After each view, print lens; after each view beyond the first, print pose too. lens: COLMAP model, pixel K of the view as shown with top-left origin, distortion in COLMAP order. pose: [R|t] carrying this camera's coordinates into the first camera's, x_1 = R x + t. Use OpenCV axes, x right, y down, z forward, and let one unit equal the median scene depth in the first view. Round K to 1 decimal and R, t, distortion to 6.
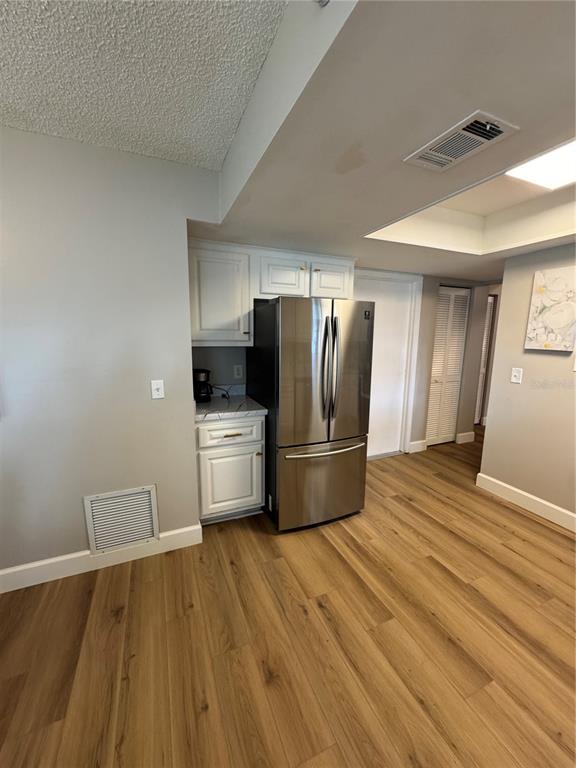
lens RADIAL K [[306.4, 0, 287.3], [0, 306.4, 382.4], [0, 0, 1]] dist [-0.004285, 0.000172]
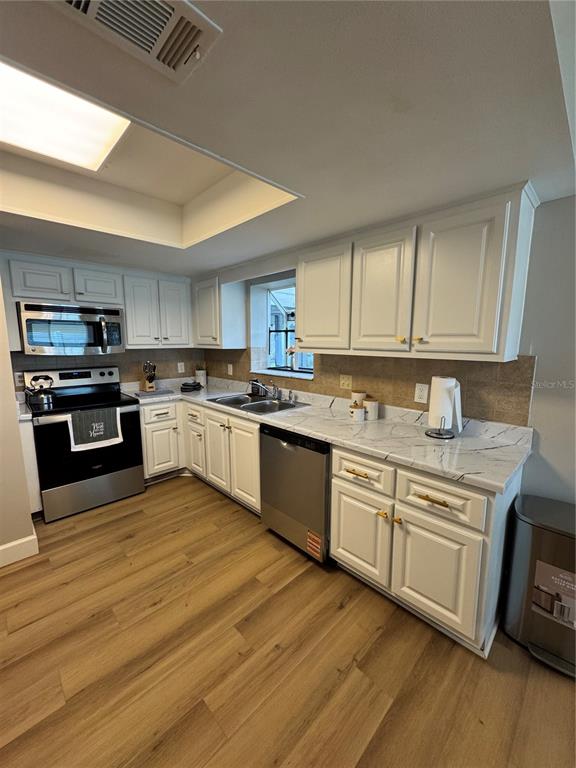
lens RADIAL K [[306.4, 0, 289.4], [0, 306.4, 382.8], [0, 0, 1]] dist [-0.004285, 0.000172]
pose [[-0.361771, -0.138972, 0.921850, -0.095004], [0.146148, 0.968146, 0.203306, -0.077378], [-0.920740, 0.208277, -0.329937, 0.519726]]
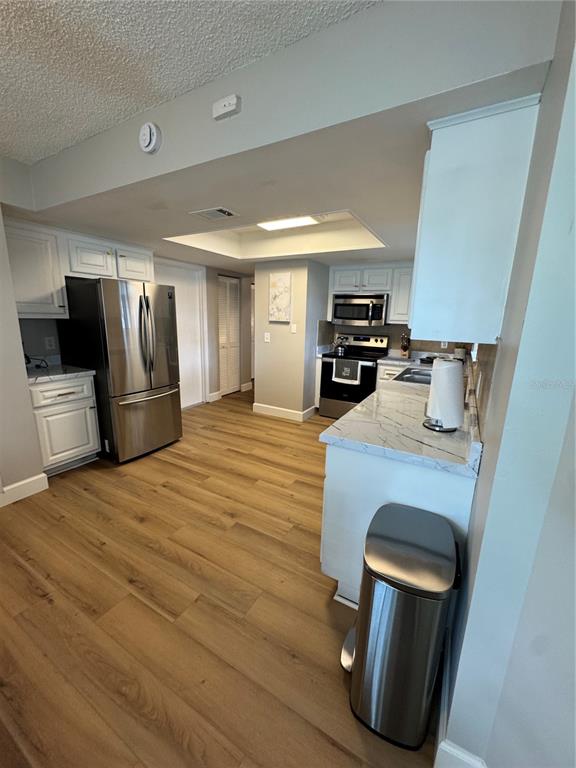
lens RADIAL K [[306.4, 0, 288.2], [0, 306.4, 382.4], [0, 0, 1]] dist [-0.004285, 0.000172]
pose [[0.794781, -0.119781, 0.594959, -0.192949], [0.081121, 0.992500, 0.091449, 0.090097], [-0.601450, -0.024418, 0.798537, -0.457233]]
